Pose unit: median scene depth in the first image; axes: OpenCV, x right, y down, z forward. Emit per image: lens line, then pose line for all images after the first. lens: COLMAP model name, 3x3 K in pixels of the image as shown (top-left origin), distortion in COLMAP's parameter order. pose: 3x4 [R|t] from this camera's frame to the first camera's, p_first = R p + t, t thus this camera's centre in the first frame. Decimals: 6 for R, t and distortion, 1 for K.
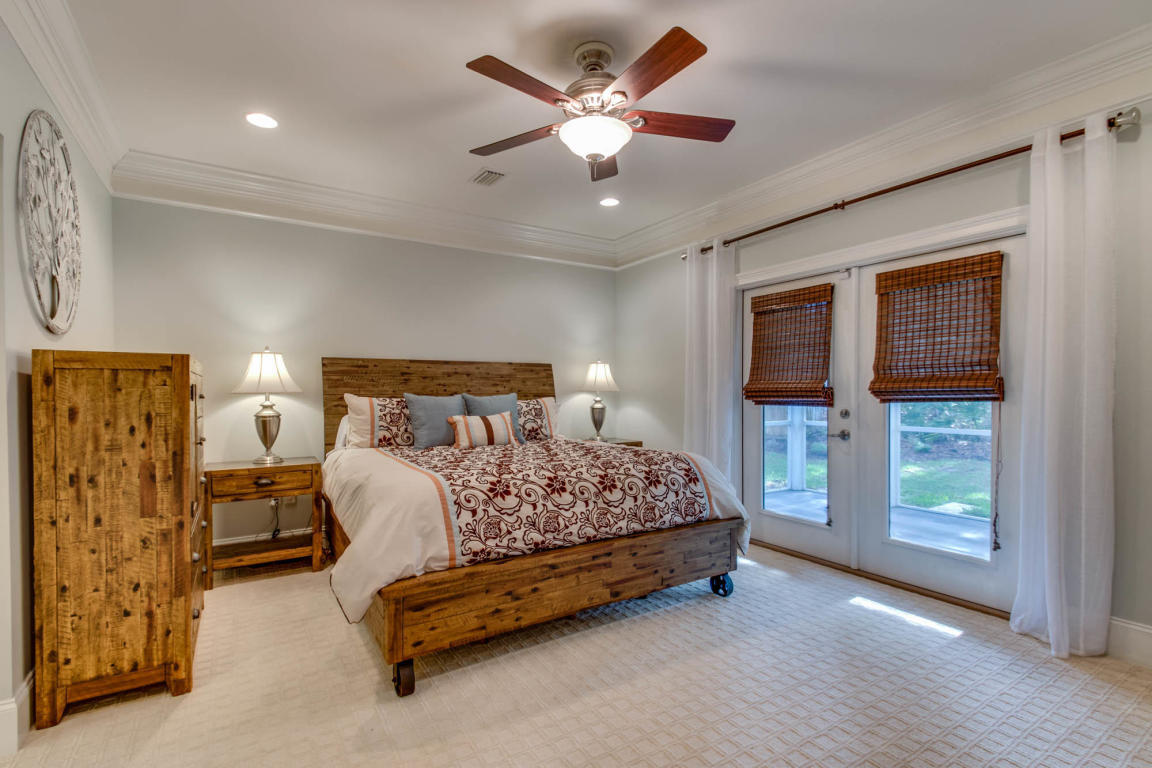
lens RADIAL K [[527.4, 0, 566.4], [0, 527.4, 397.8], [0, 0, 1]] dist [0.026629, -0.014409]
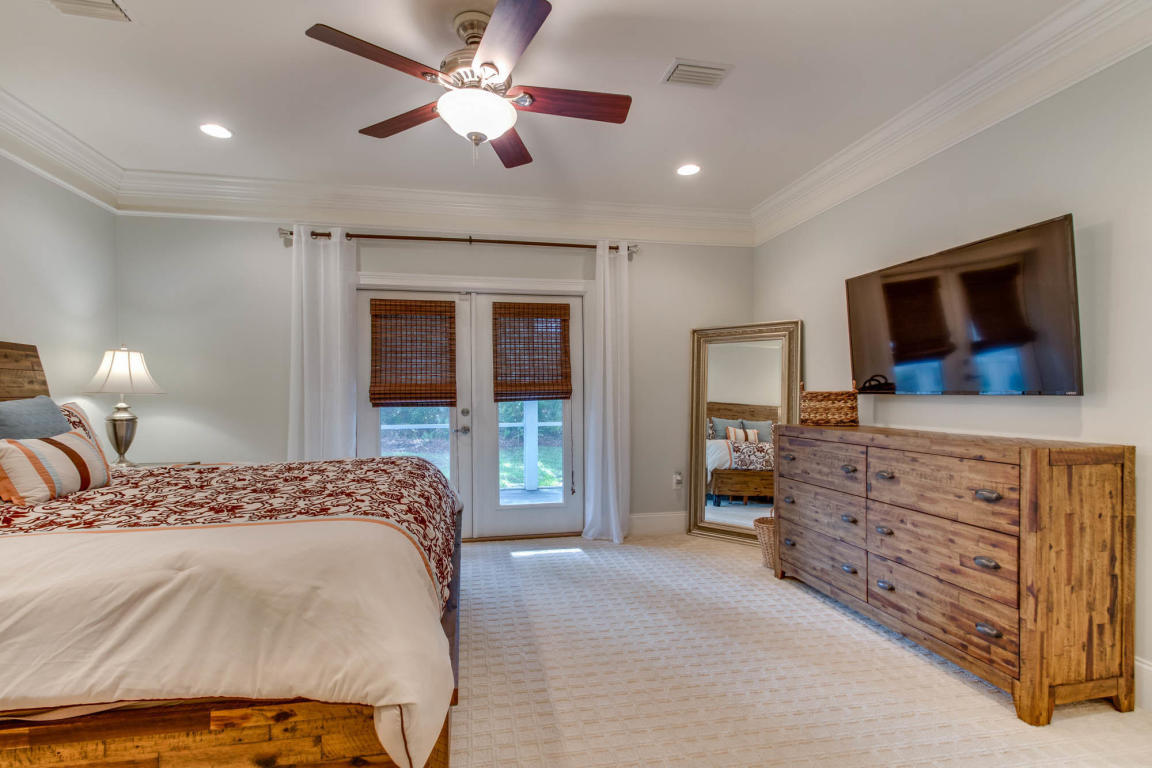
lens RADIAL K [[527.4, 0, 566.4], [0, 527.4, 397.8], [0, 0, 1]] dist [0.026629, -0.014409]
pose [[0.370967, -0.005555, 0.928630, -0.511819], [0.015044, 0.999887, -0.000028, 0.001657], [-0.928524, 0.013981, 0.371008, 0.346241]]
